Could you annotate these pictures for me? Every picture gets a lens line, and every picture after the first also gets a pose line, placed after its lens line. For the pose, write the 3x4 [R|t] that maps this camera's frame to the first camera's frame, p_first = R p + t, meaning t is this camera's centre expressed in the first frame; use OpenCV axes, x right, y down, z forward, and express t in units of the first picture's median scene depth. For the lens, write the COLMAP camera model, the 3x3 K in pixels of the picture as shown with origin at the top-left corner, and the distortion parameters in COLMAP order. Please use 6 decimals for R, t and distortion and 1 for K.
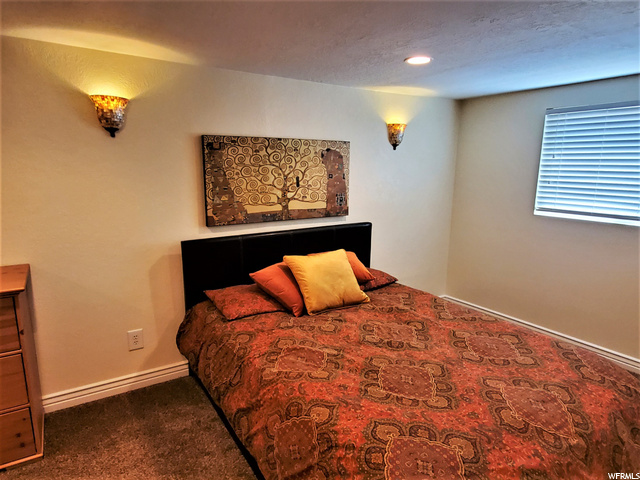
lens RADIAL K [[388.5, 0, 319.6], [0, 388.5, 243.7], [0, 0, 1]] dist [-0.001262, -0.000515]
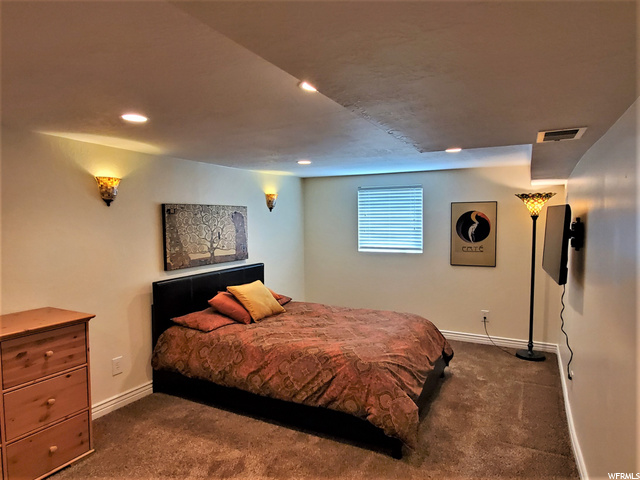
lens RADIAL K [[388.5, 0, 319.6], [0, 388.5, 243.7], [0, 0, 1]] dist [-0.001262, -0.000515]
pose [[0.873443, -0.046276, 0.484723, -0.453848], [0.114021, 0.987235, -0.111208, 0.068844], [-0.473389, 0.152402, 0.867569, -0.394362]]
